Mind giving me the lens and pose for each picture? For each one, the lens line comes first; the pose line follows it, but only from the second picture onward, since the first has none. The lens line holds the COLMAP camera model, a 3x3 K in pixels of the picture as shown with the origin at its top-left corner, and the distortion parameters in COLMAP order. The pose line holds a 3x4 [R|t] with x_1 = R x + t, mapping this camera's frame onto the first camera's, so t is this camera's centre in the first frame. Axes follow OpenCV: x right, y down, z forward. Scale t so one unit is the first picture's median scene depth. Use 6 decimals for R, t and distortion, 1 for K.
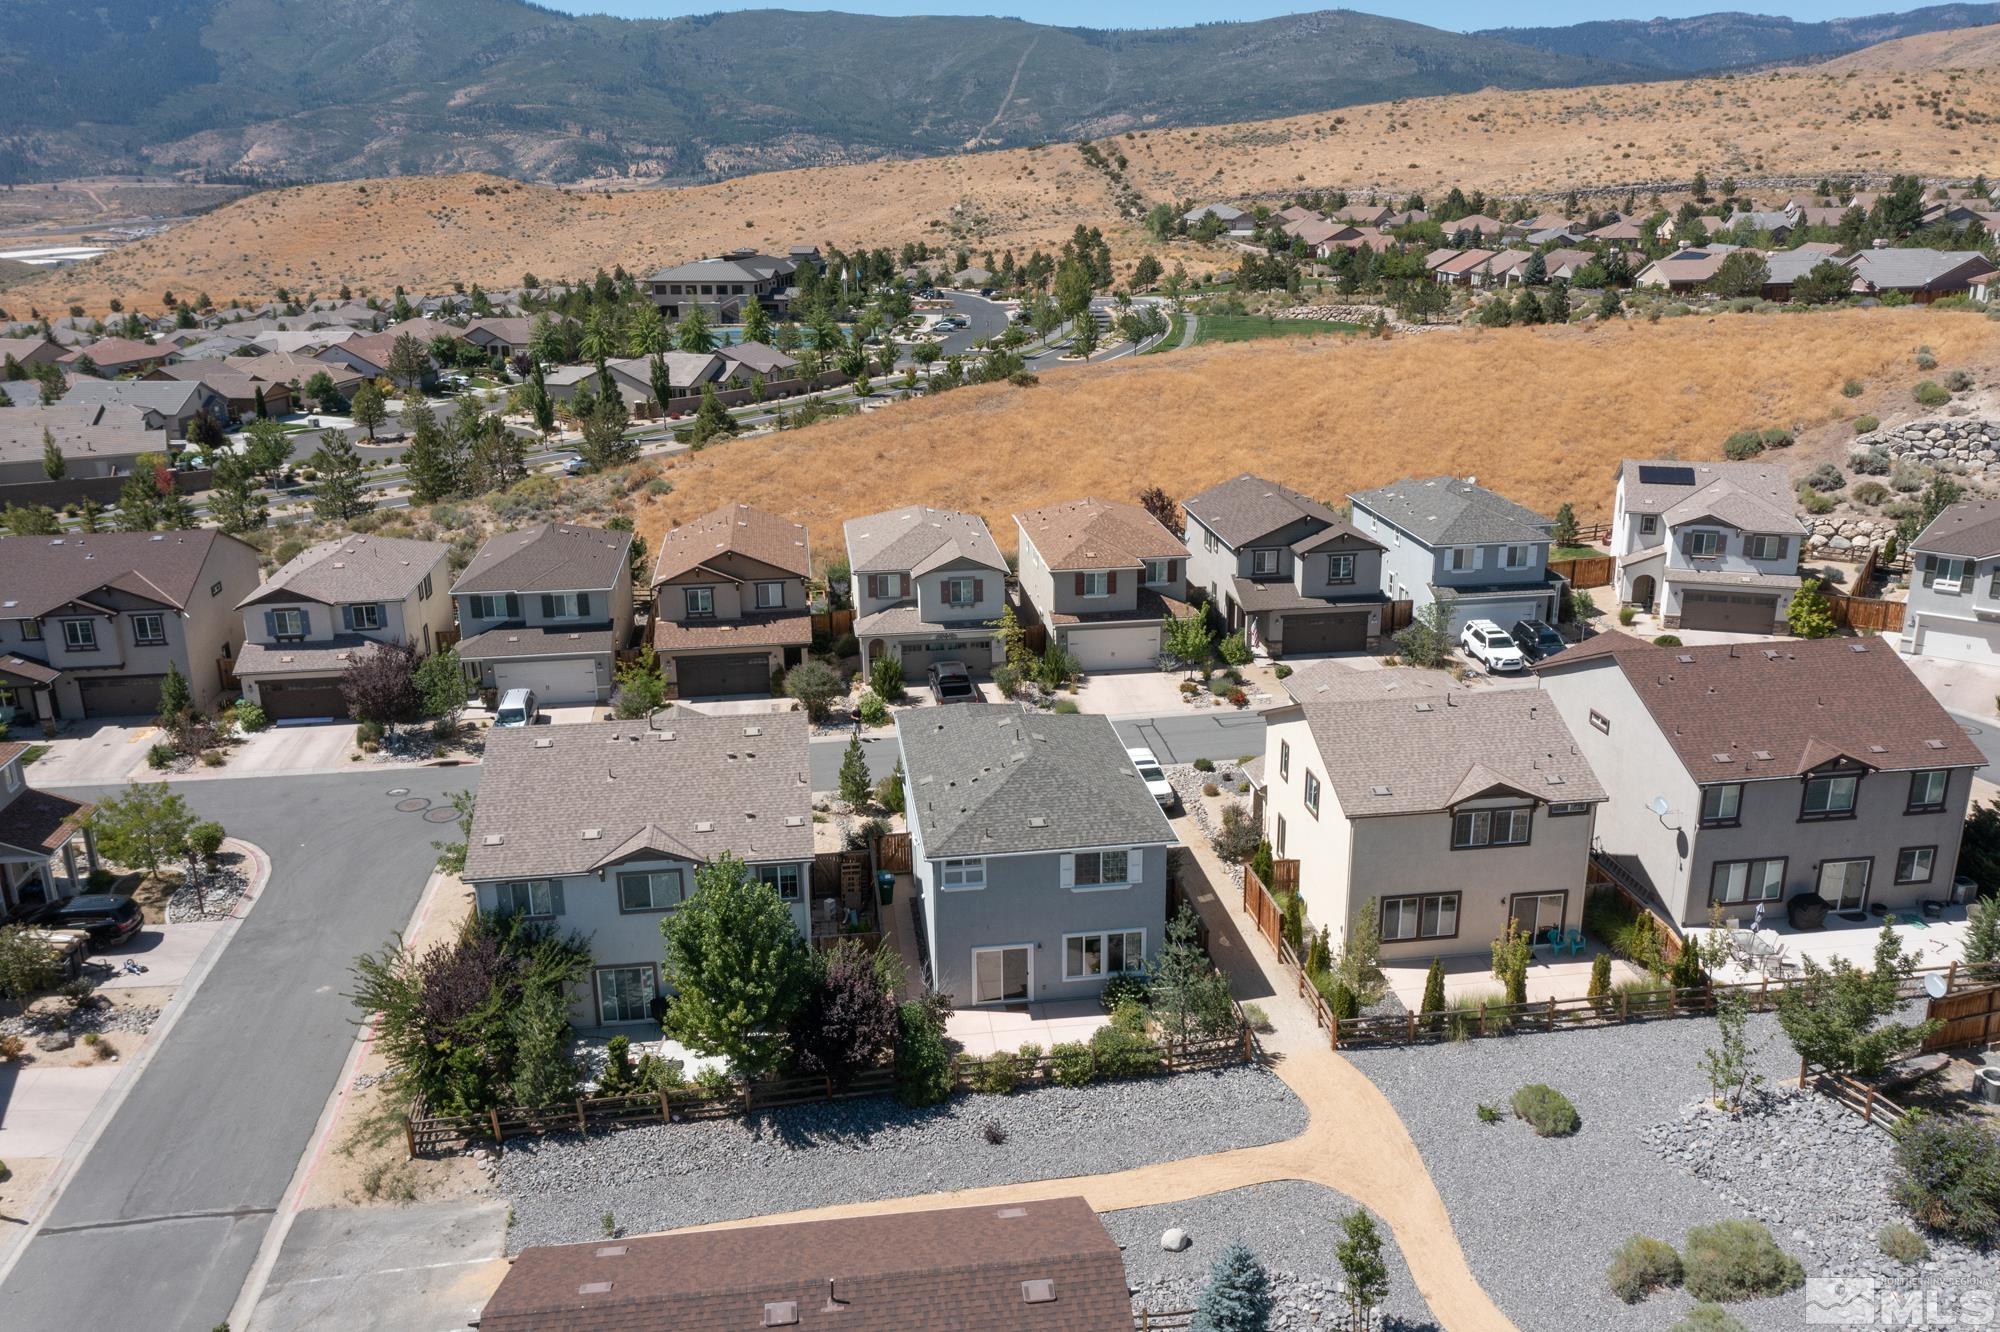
lens RADIAL K [[1579.6, 0, 1008.0], [0, 1579.6, 663.5], [0, 0, 1]] dist [0.002370, 0.002639]
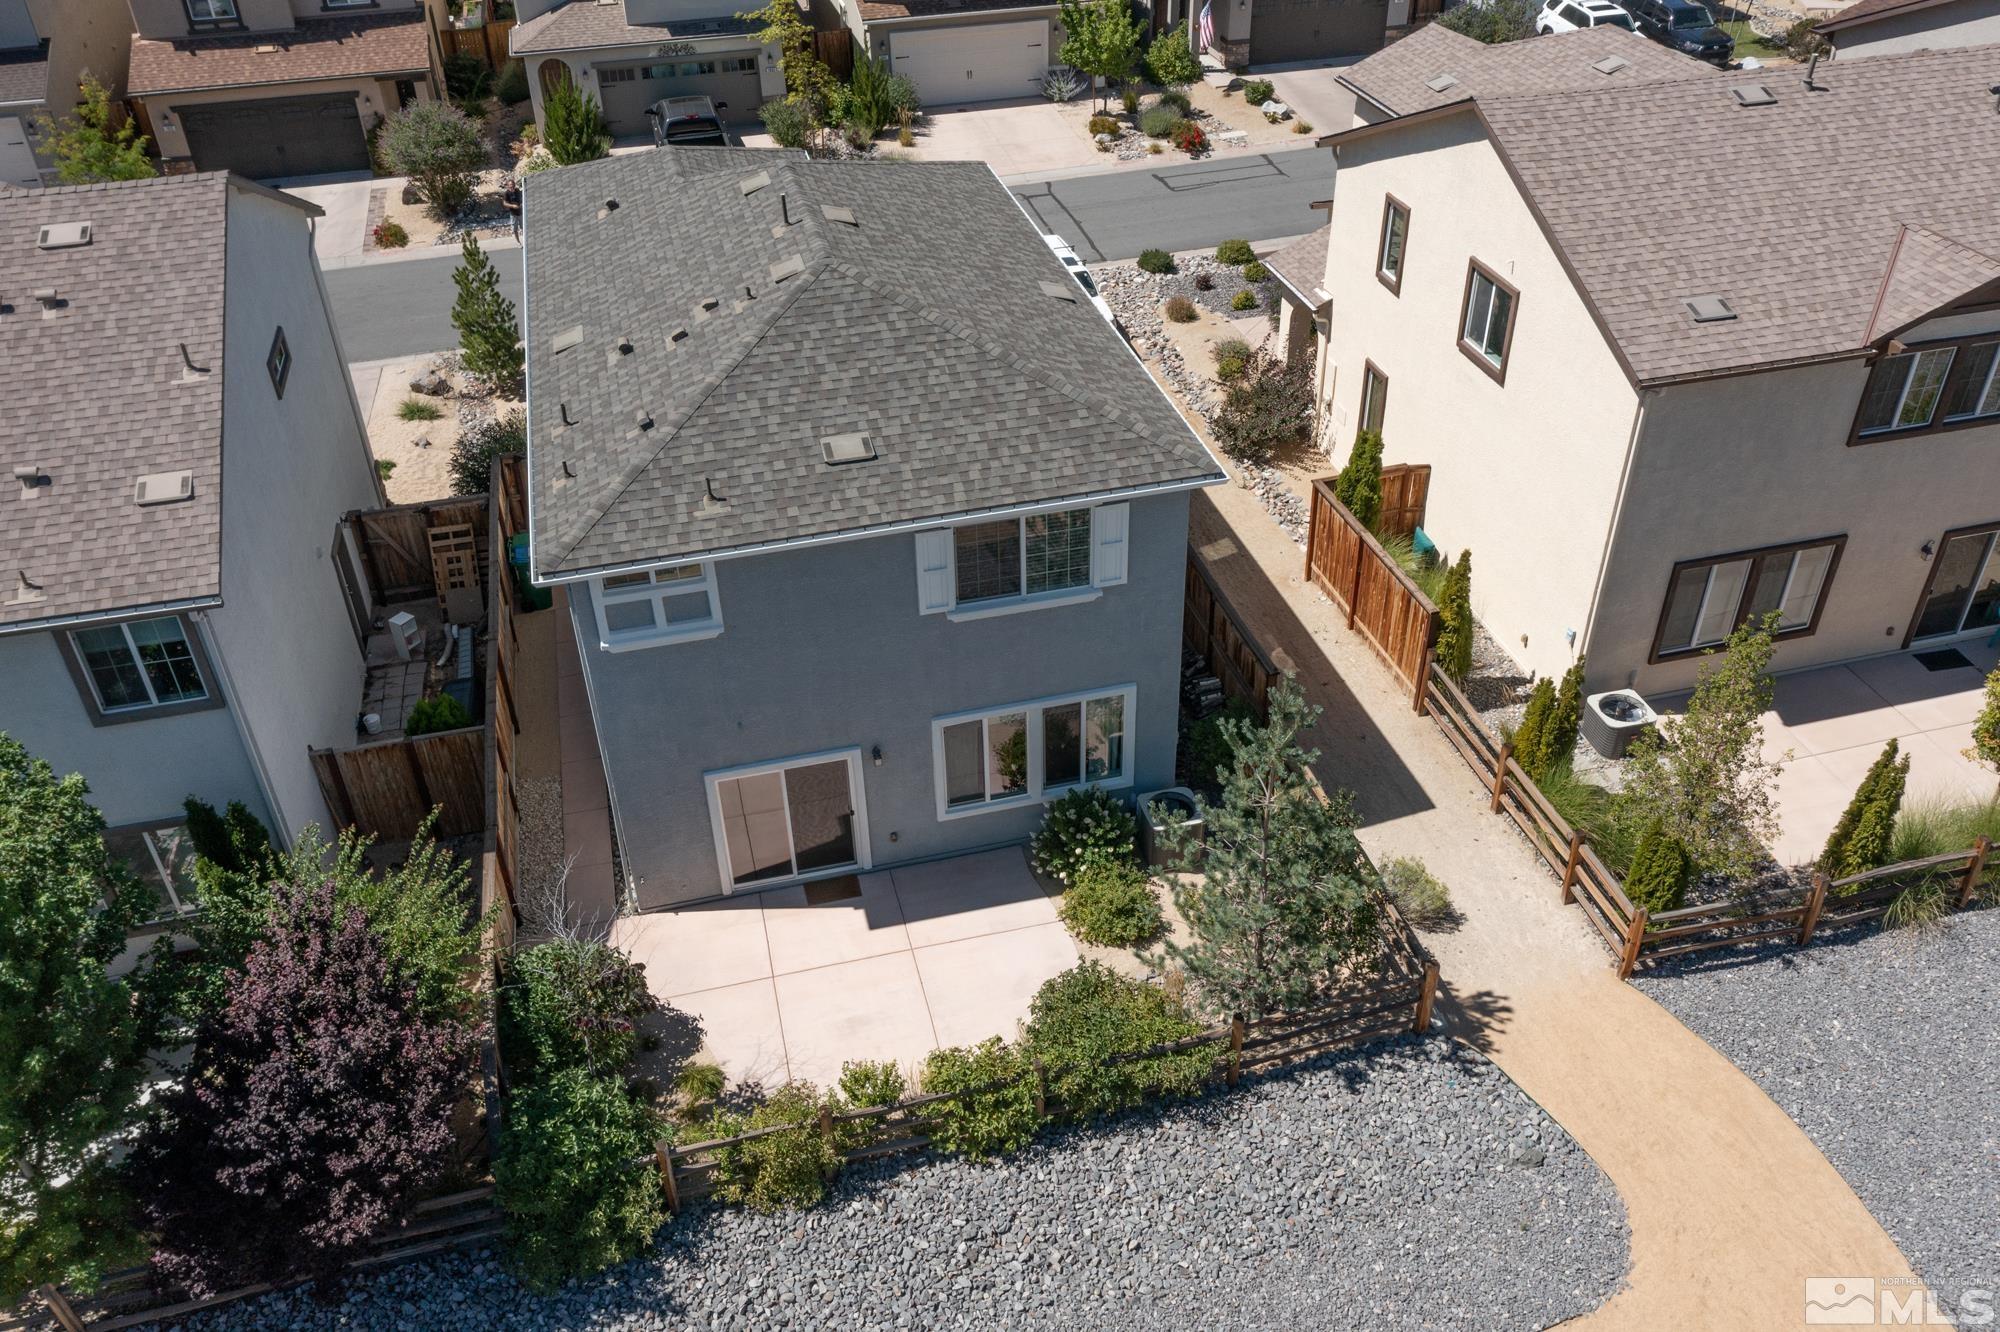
lens RADIAL K [[1579.6, 0, 1008.0], [0, 1579.6, 663.5], [0, 0, 1]] dist [0.002370, 0.002639]
pose [[0.993121, -0.074698, 0.090173, 0.014654], [0.043392, 0.950037, 0.309105, 0.027587], [-0.108757, -0.303066, 0.946743, 0.488987]]
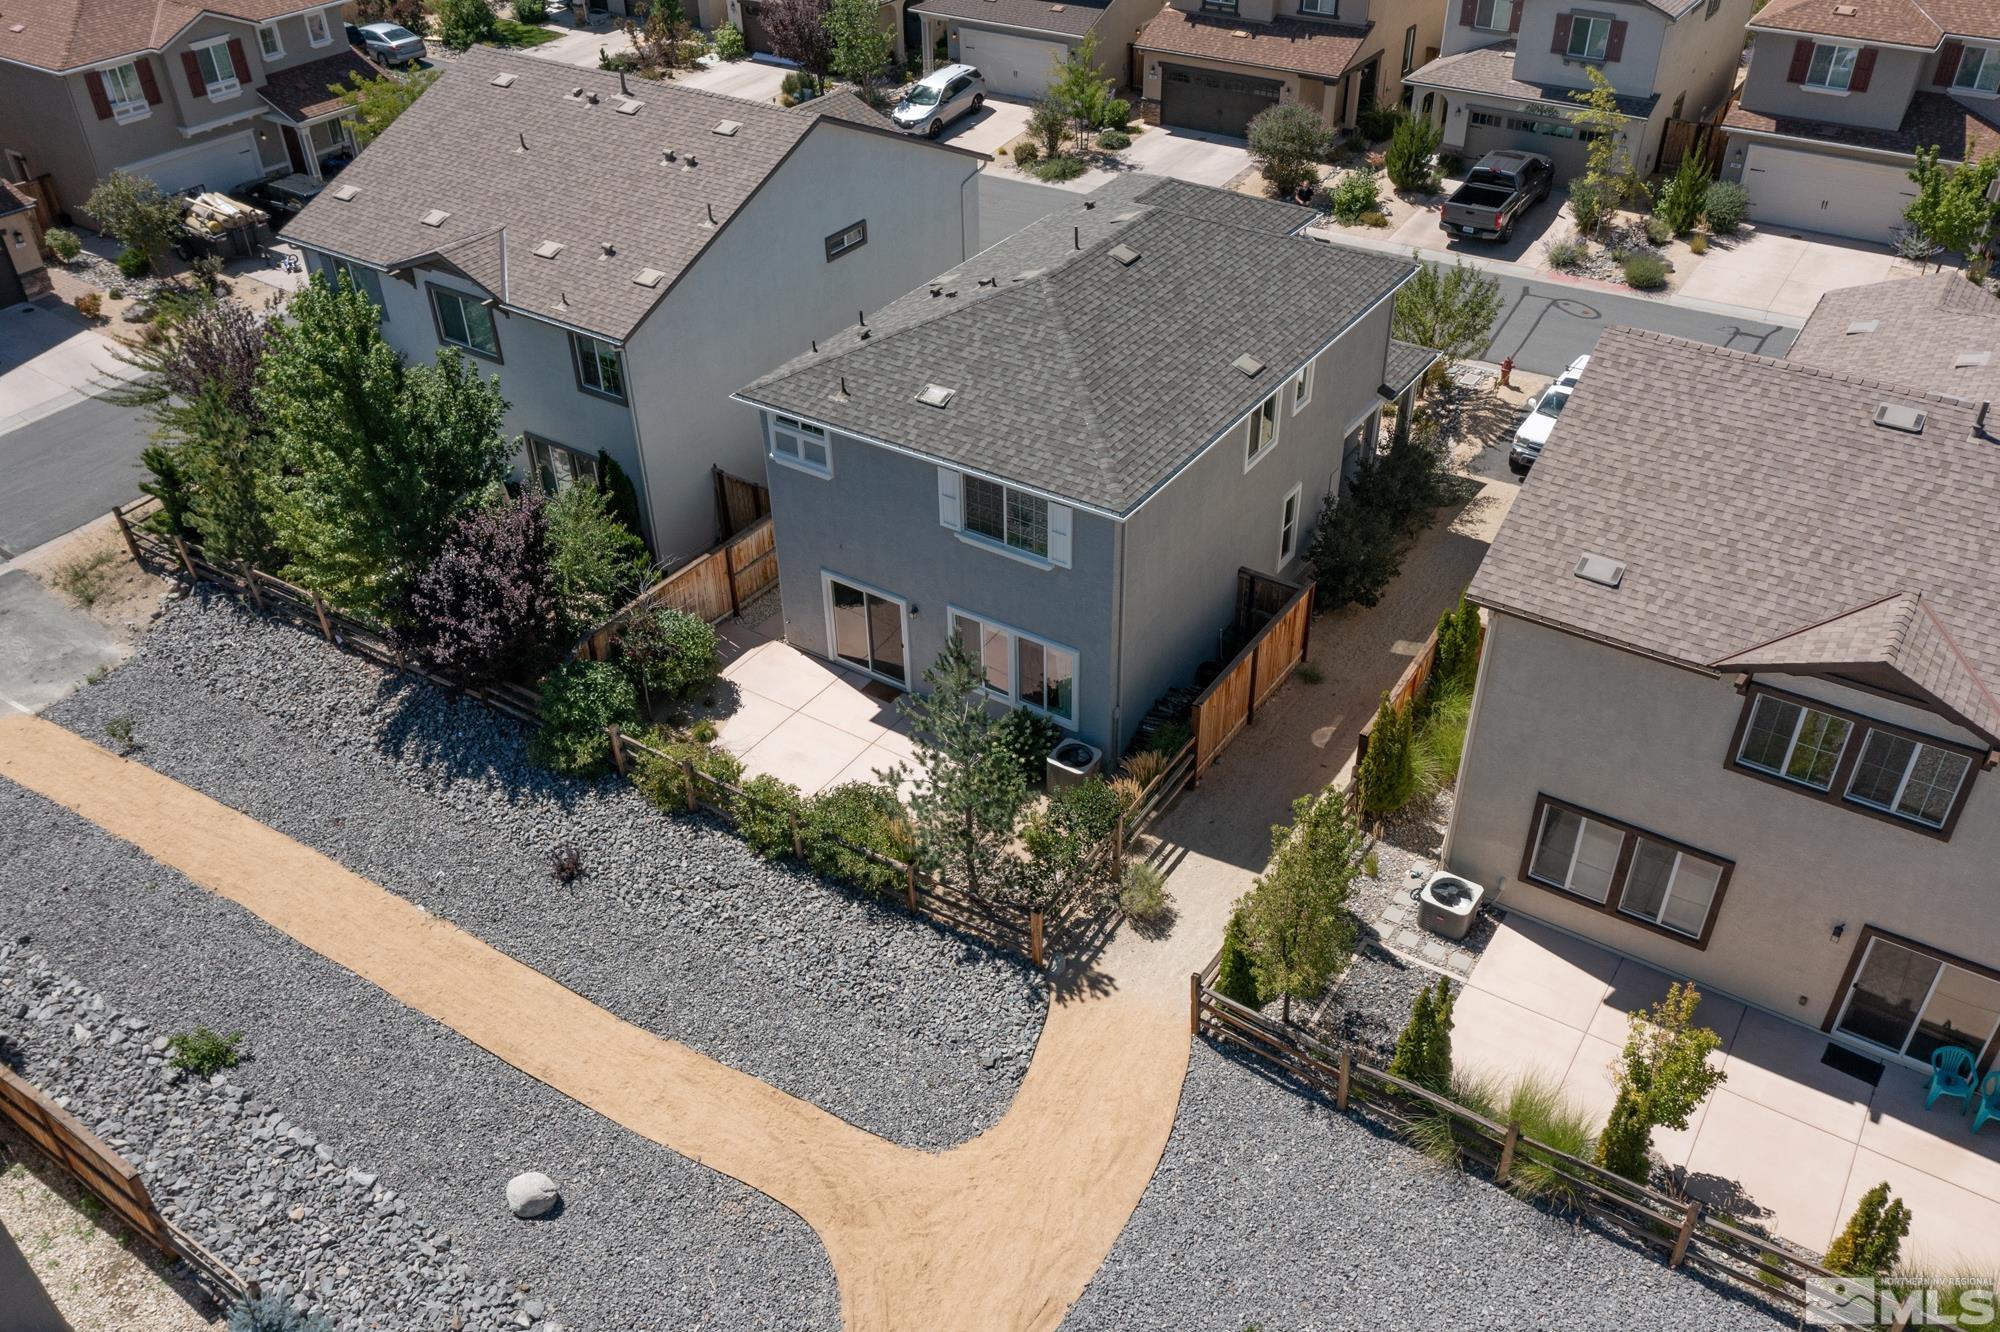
lens RADIAL K [[1579.6, 0, 1008.0], [0, 1579.6, 663.5], [0, 0, 1]] dist [0.002370, 0.002639]
pose [[0.749459, 0.386864, -0.537259, 0.280322], [-0.194619, 0.904391, 0.379738, -0.020020], [0.632799, -0.180037, 0.753095, 0.462791]]
